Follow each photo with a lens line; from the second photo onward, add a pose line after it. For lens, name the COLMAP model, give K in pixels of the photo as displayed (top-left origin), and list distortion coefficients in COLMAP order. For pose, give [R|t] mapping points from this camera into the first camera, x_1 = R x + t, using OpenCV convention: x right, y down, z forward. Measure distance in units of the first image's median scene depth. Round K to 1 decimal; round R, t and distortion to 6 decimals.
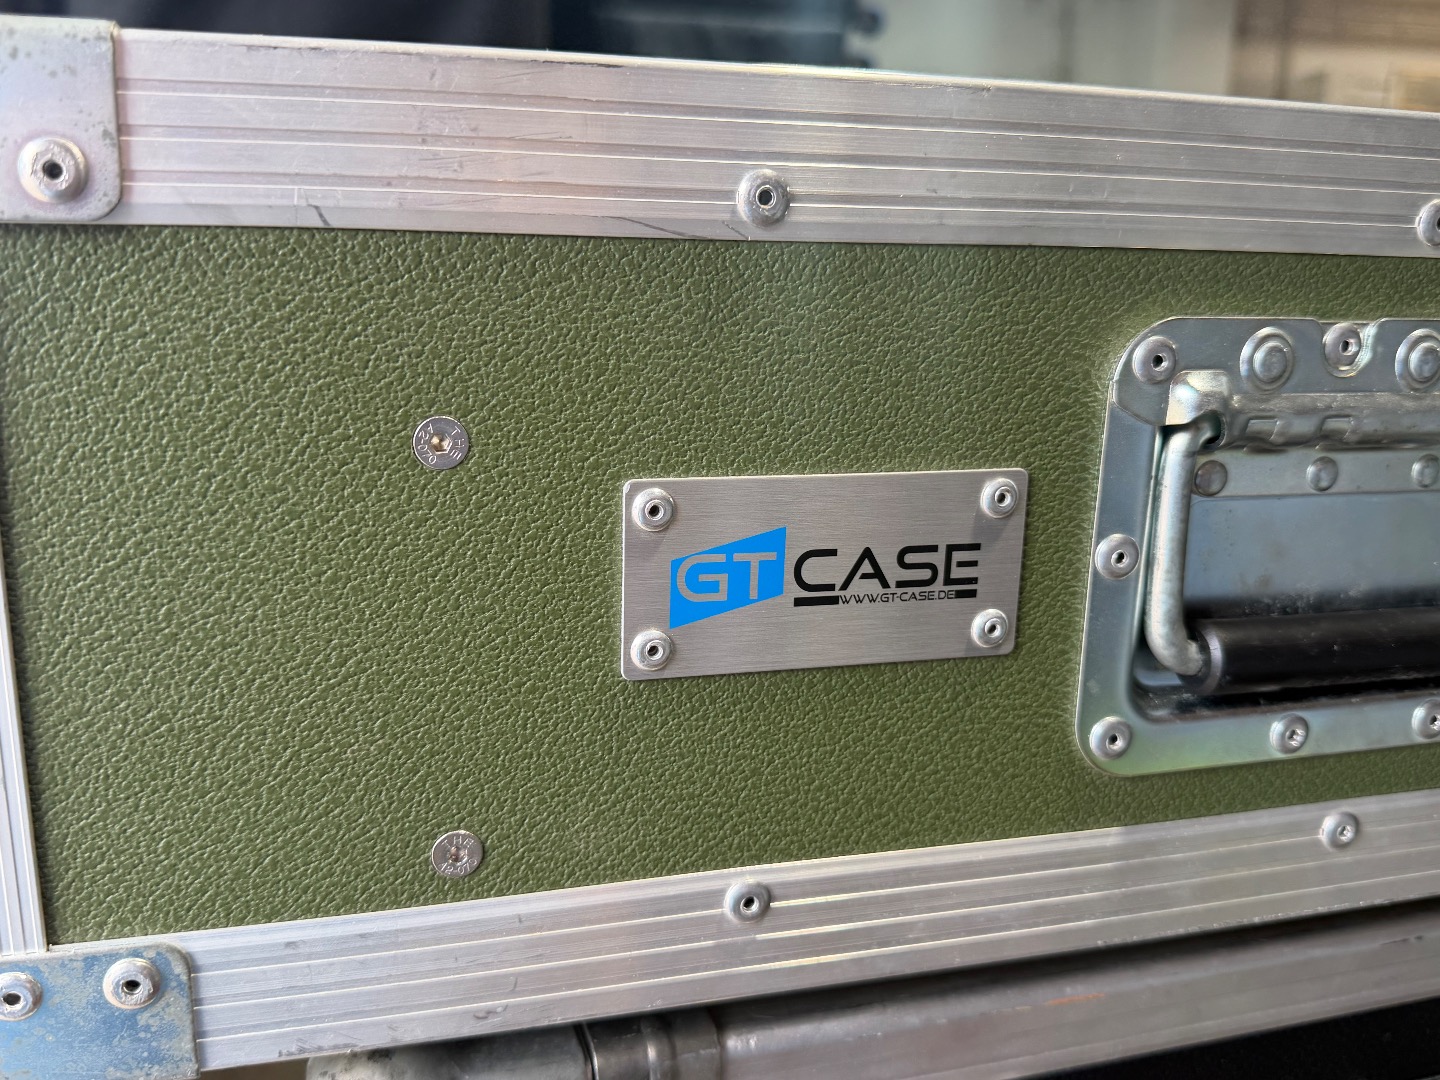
lens RADIAL K [[1302.1, 0, 721.5], [0, 1302.1, 541.3], [0, 0, 1]] dist [-0.037541, -0.026660]
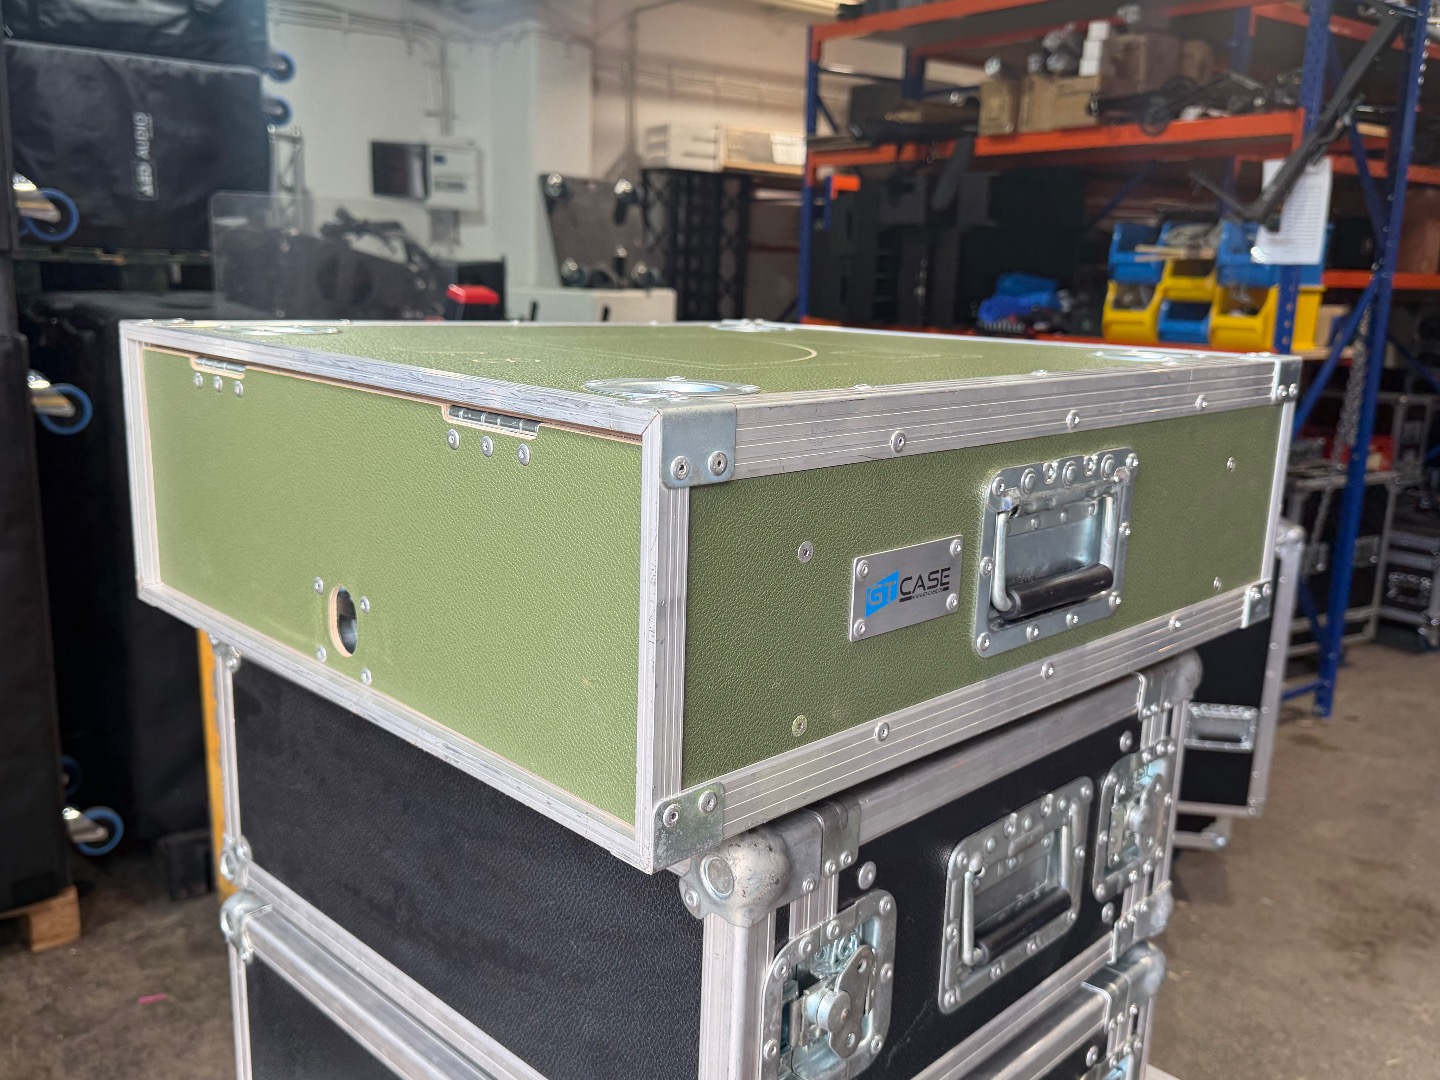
lens RADIAL K [[1302.1, 0, 718.2], [0, 1302.1, 541.7], [0, 0, 1]] dist [-0.037541, -0.026660]
pose [[0.876409, -0.104995, 0.469983, -1.302708], [0.106214, 0.994053, 0.024008, -0.148691], [-0.469709, 0.028878, 0.882349, -0.935446]]
